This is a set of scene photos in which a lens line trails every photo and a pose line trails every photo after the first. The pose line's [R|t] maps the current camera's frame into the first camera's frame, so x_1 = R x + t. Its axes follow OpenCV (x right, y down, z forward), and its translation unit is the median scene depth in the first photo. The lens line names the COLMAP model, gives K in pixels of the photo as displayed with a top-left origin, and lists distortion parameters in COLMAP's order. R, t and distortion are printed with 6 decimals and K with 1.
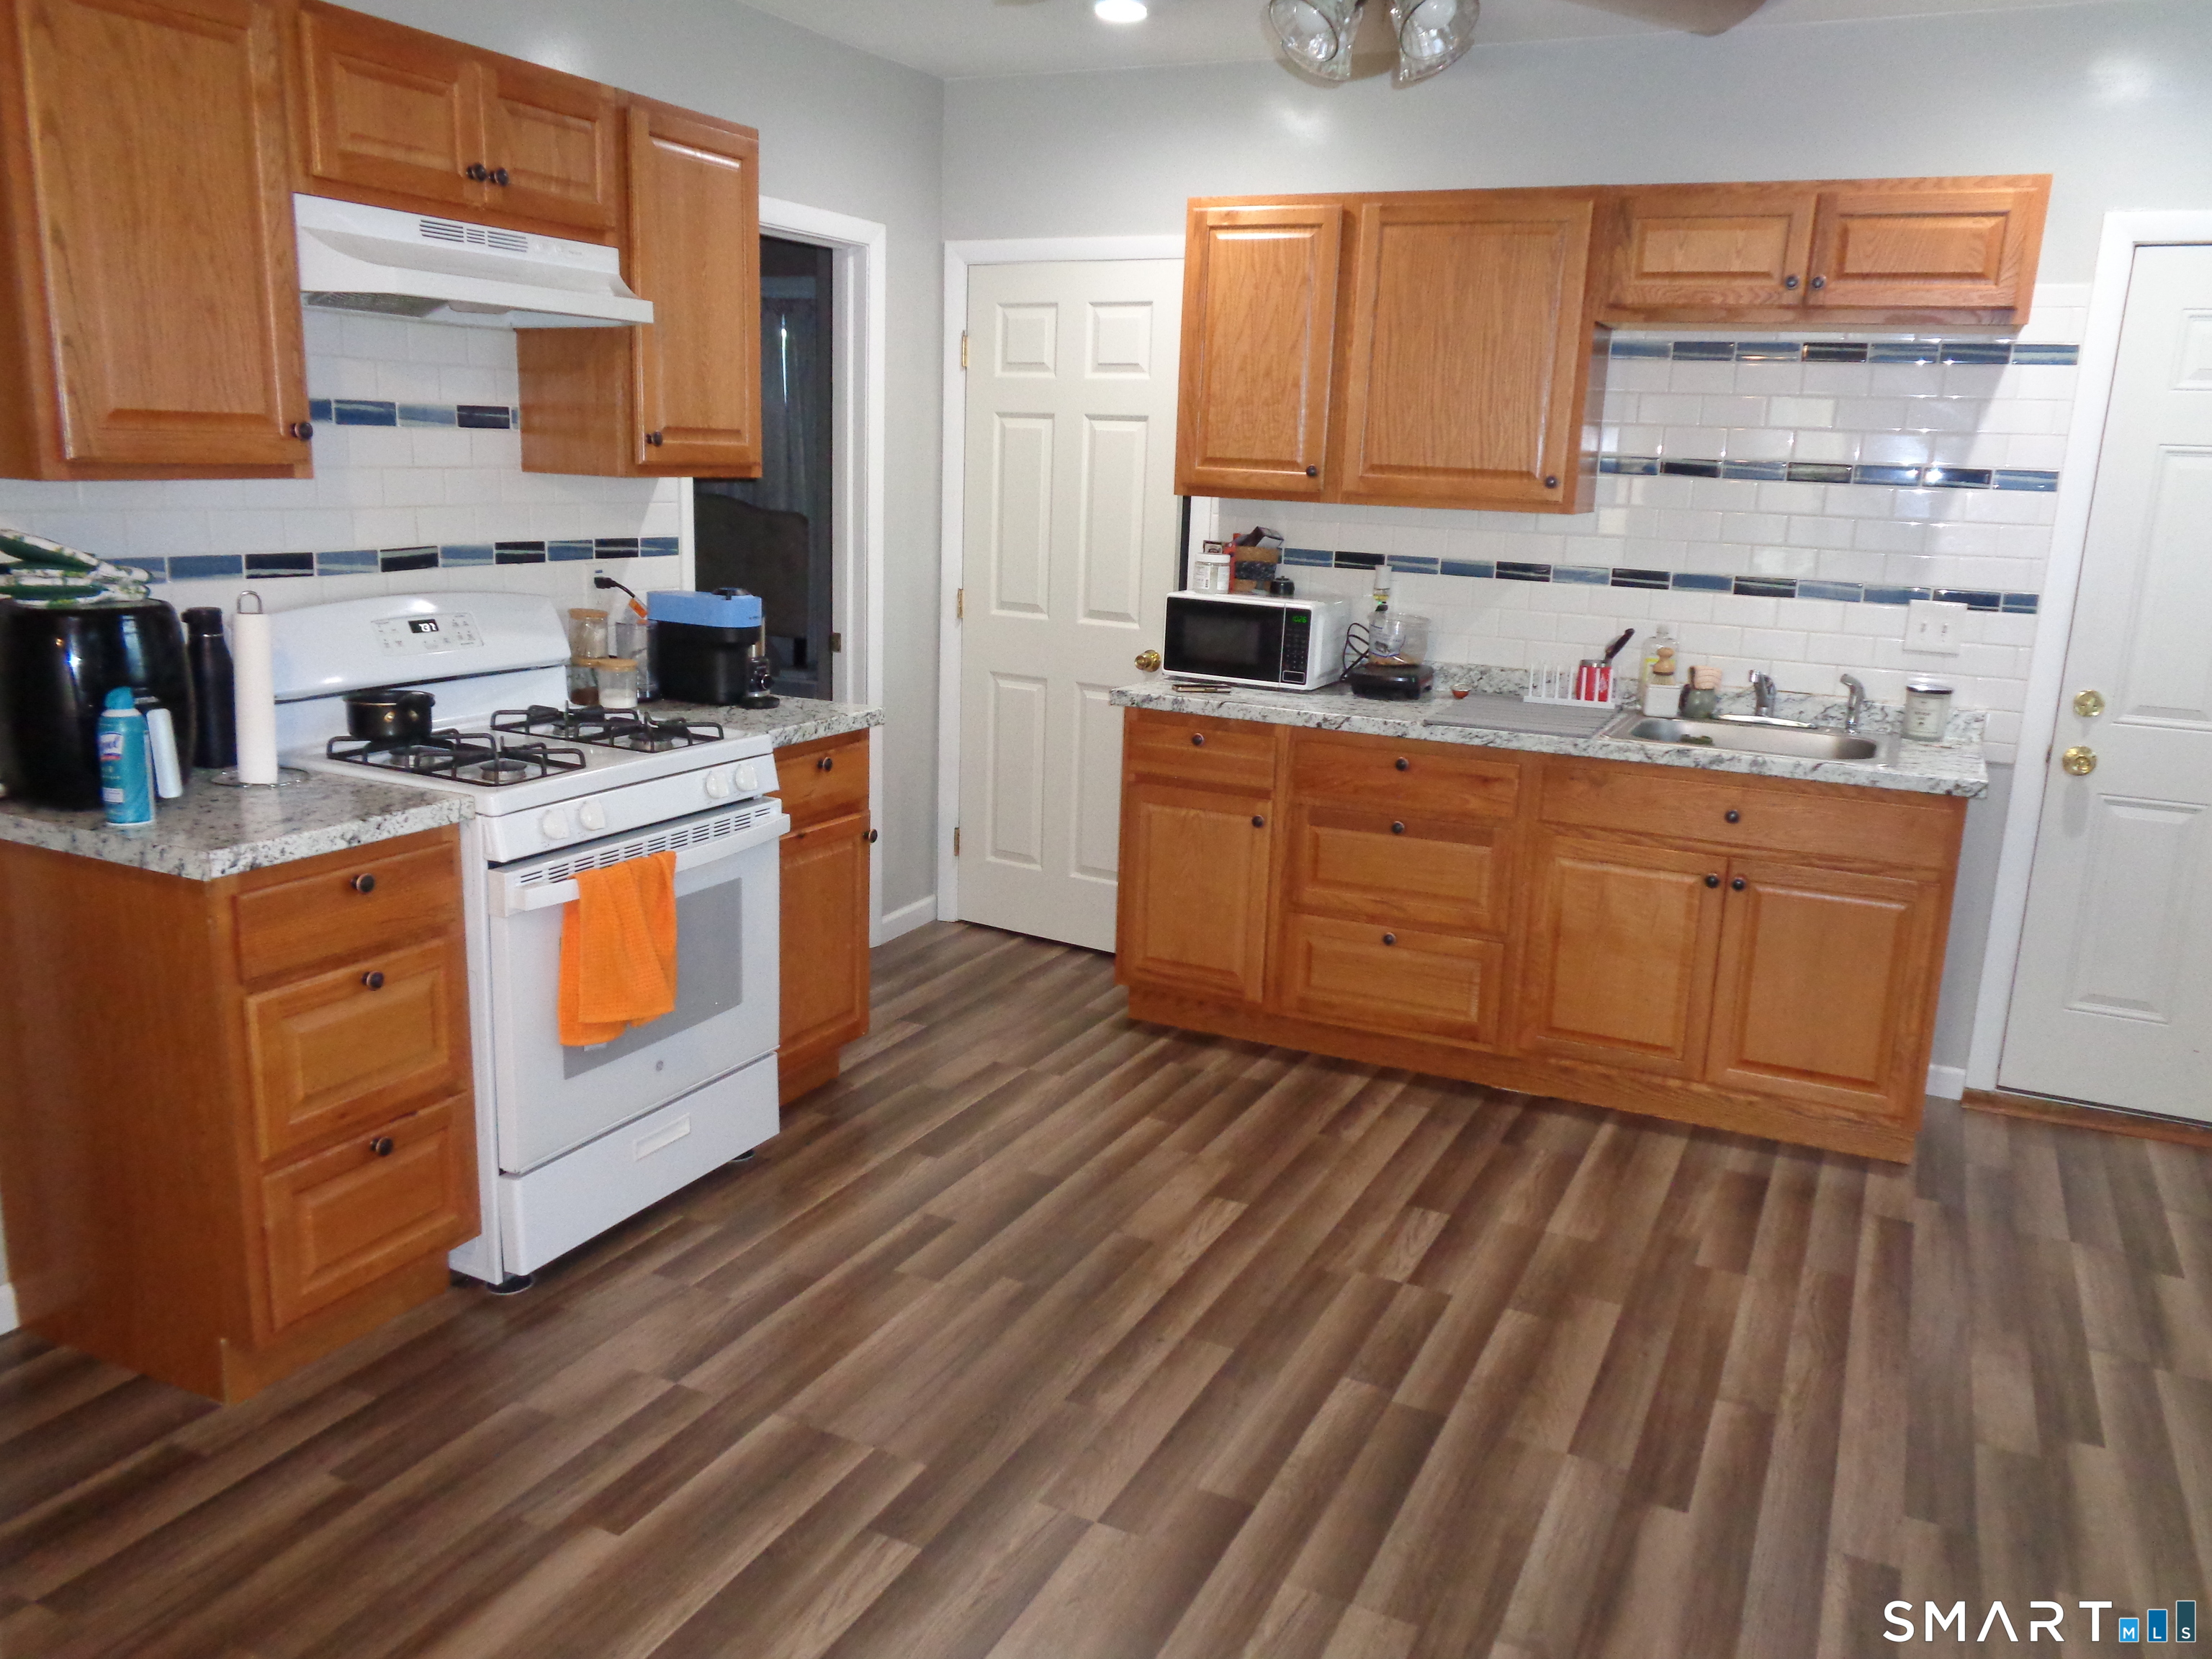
lens RADIAL K [[1667.5, 0, 1123.4], [0, 1667.5, 832.2], [0, 0, 1]] dist [0.014812, 0.012643]
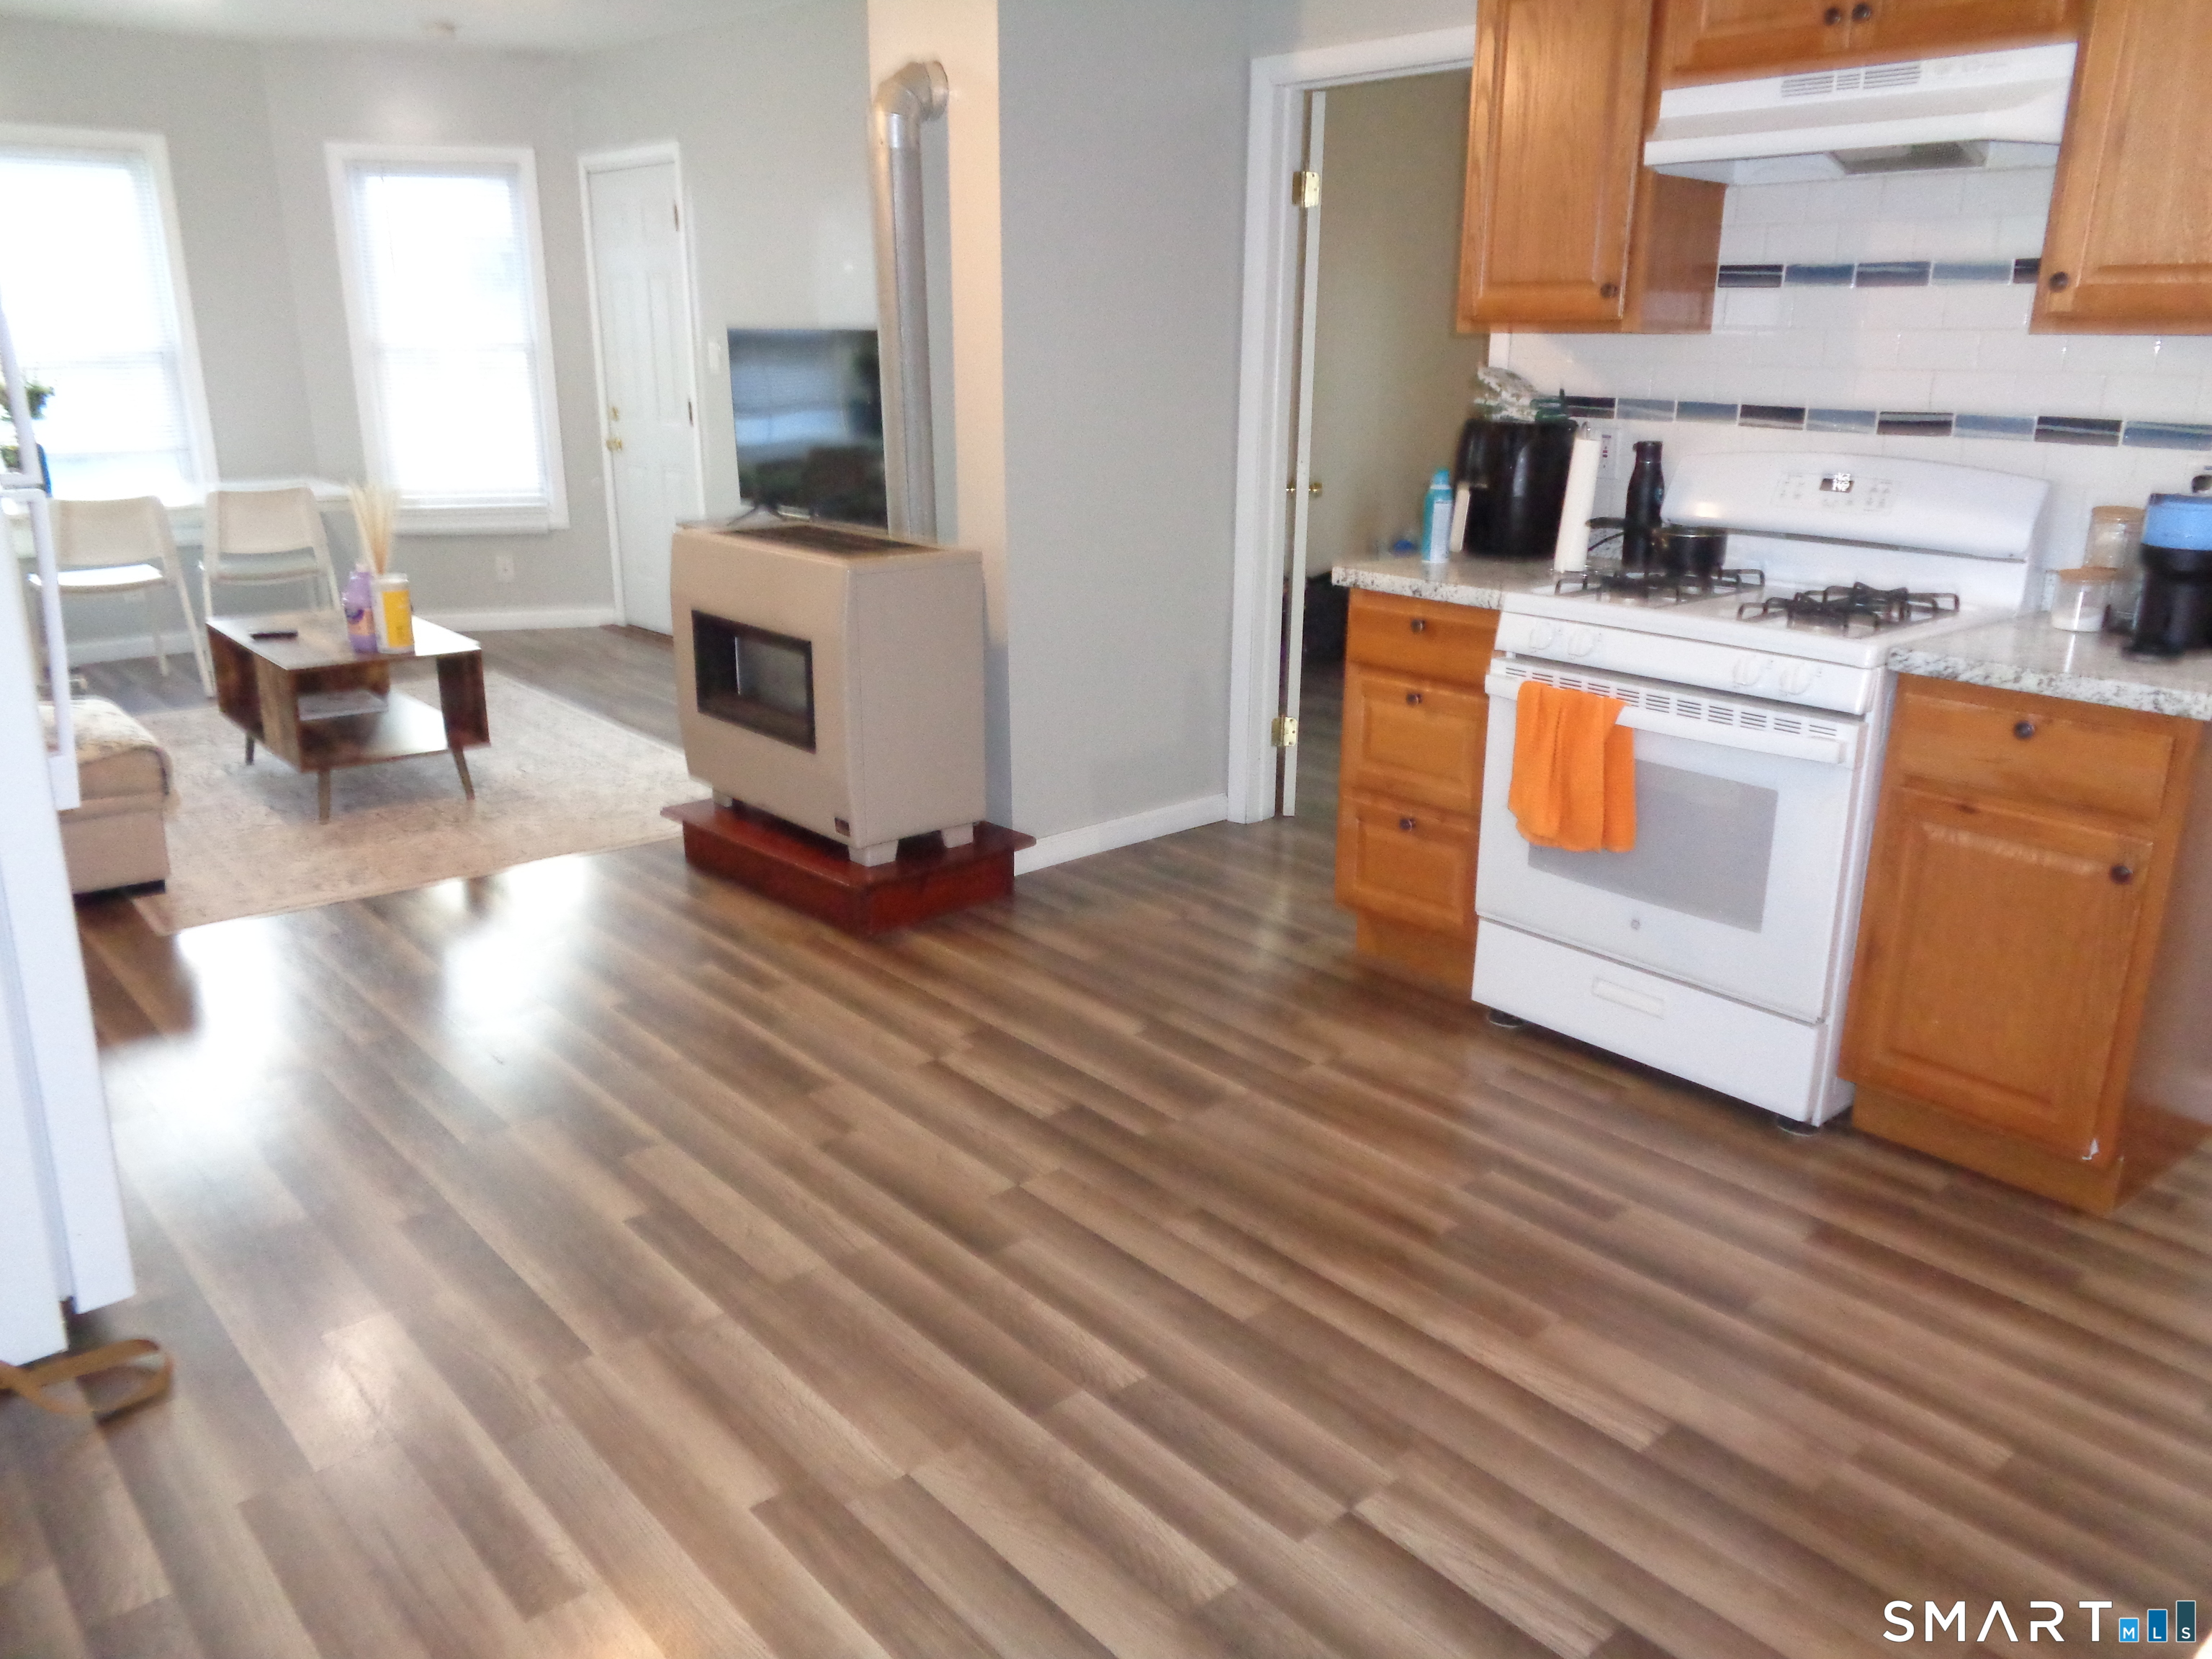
lens RADIAL K [[1667.5, 0, 1124.5], [0, 1667.5, 824.4], [0, 0, 1]] dist [0.014812, 0.012643]
pose [[-0.387153, 0.229717, -0.892941, 0.766308], [-0.226851, 0.914963, 0.333738, -0.190264], [0.893673, 0.331773, -0.302119, 1.071289]]
